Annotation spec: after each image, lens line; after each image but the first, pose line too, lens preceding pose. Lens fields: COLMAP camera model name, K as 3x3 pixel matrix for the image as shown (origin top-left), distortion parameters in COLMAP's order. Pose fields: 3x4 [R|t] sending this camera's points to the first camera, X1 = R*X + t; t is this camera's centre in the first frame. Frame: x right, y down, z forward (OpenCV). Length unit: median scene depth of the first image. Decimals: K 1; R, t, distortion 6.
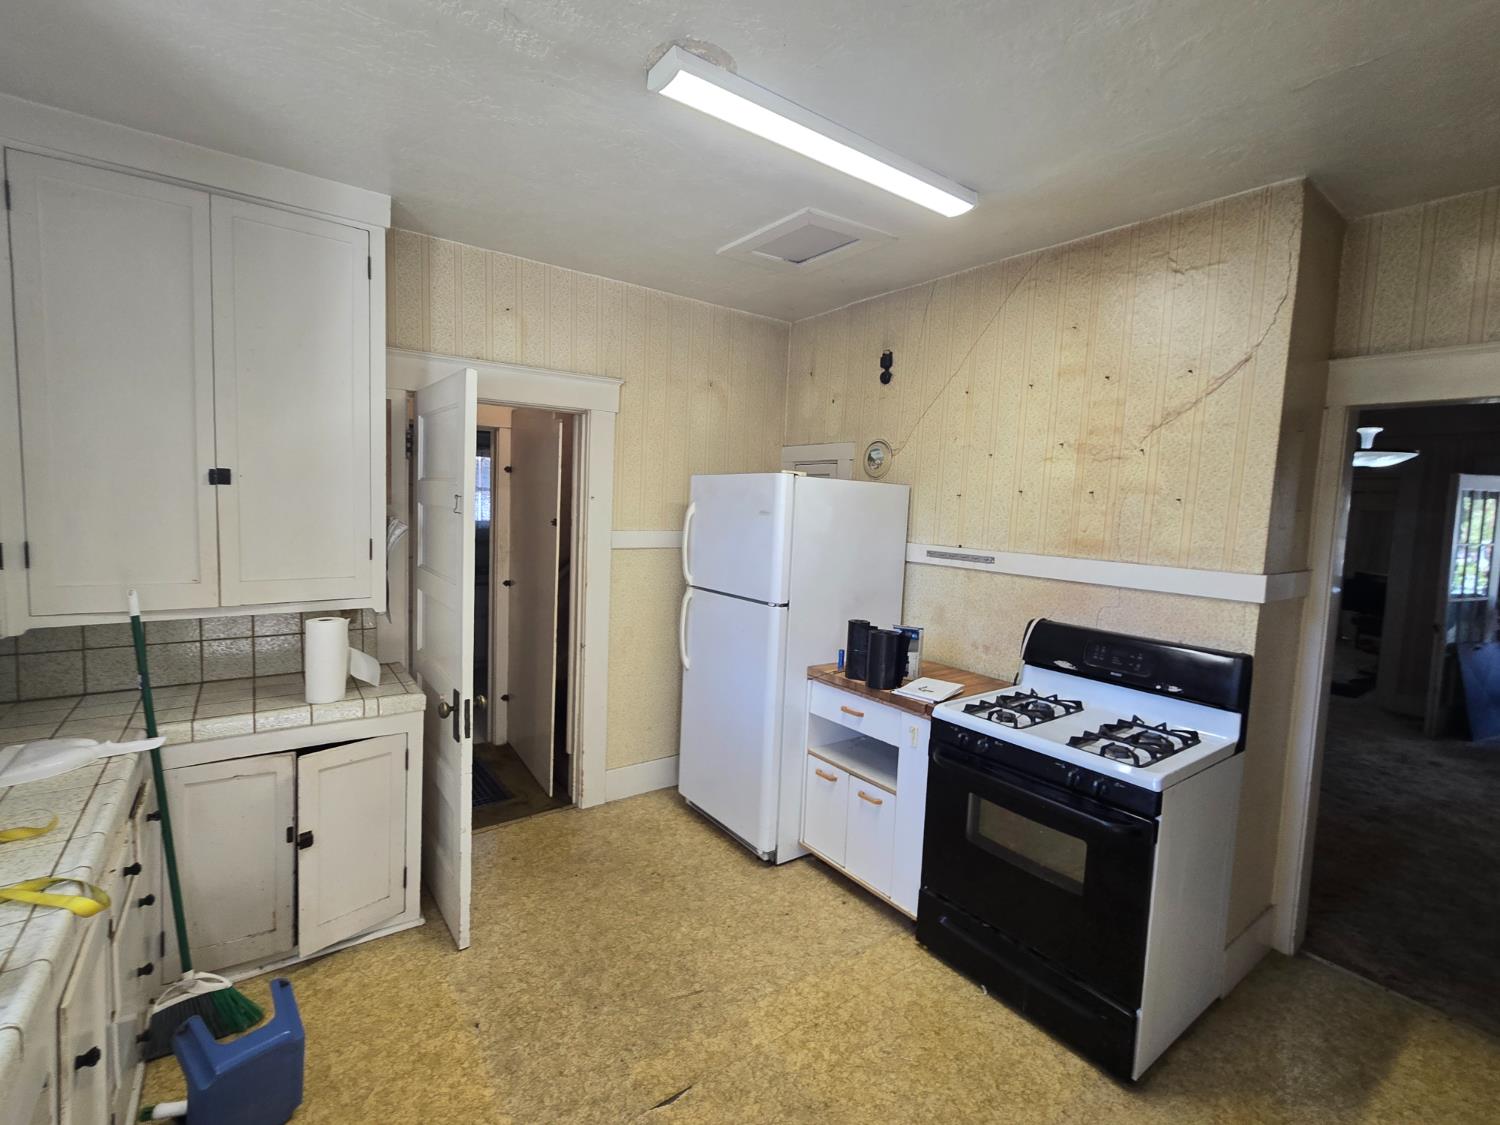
lens RADIAL K [[669.7, 0, 738.0], [0, 669.7, 553.4], [0, 0, 1]] dist [0.001584, 0.000241]
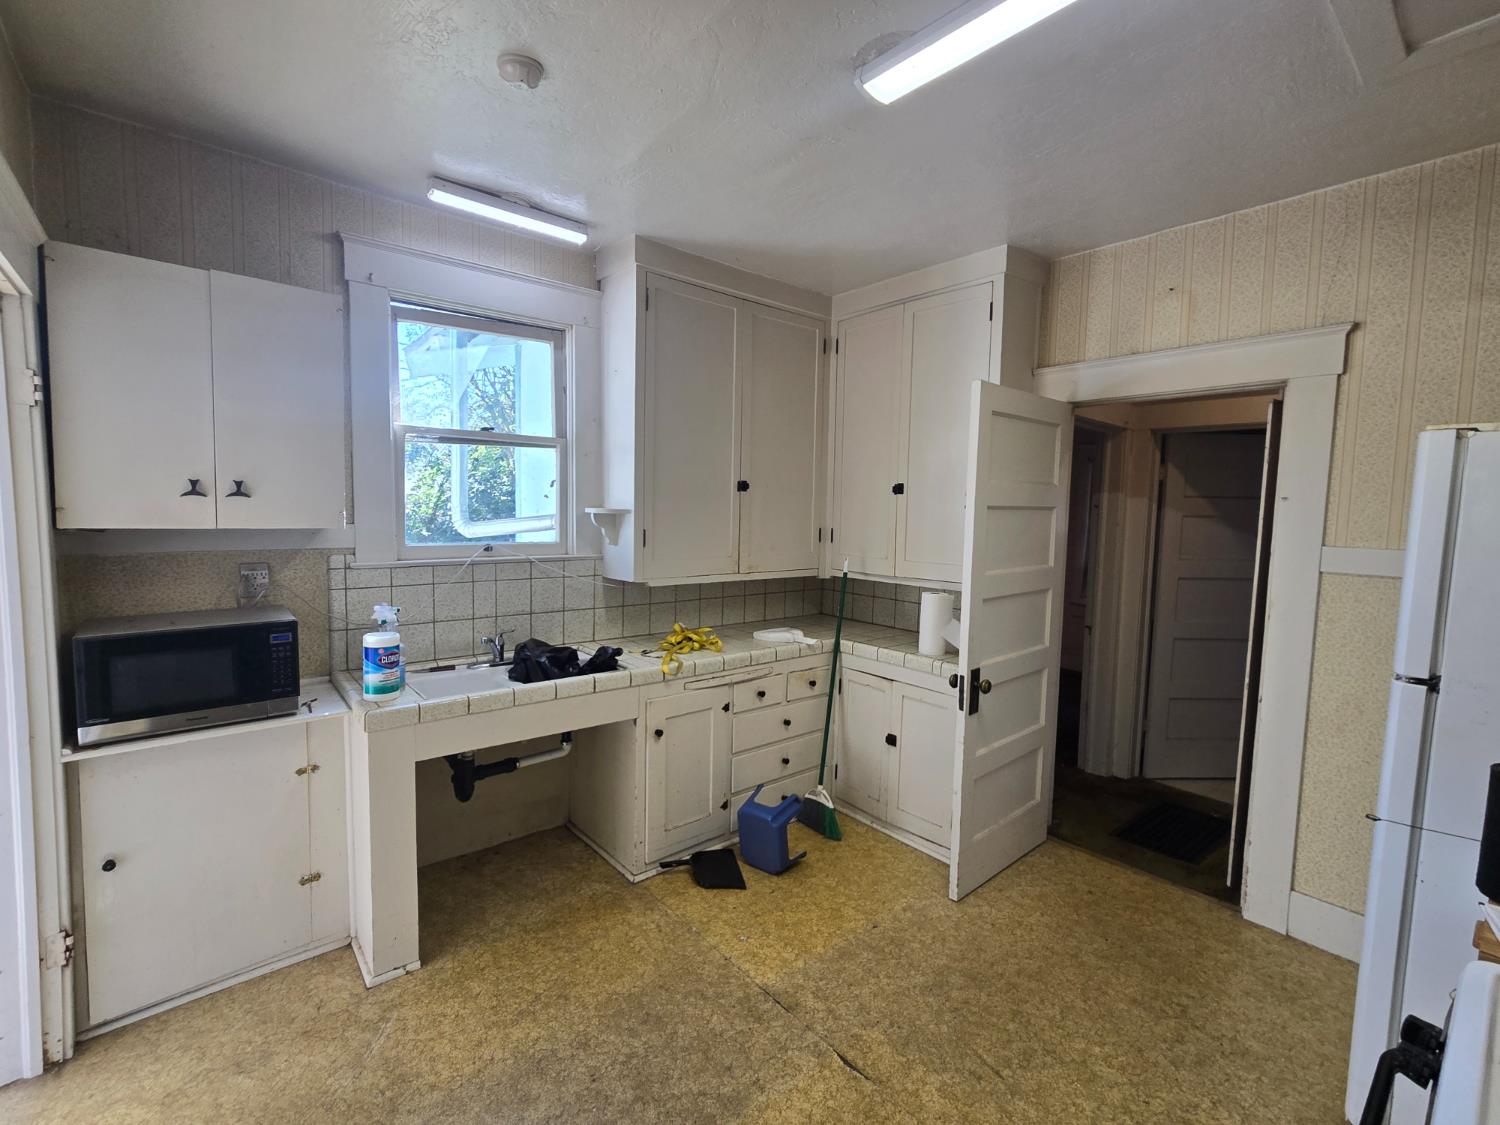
lens RADIAL K [[669.7, 0, 738.0], [0, 669.7, 553.4], [0, 0, 1]] dist [0.001584, 0.000241]
pose [[0.079497, 0.039786, -0.996041, 0.748066], [-0.098803, 0.994597, 0.031843, 0.017801], [0.991927, 0.095880, 0.082998, 0.572164]]
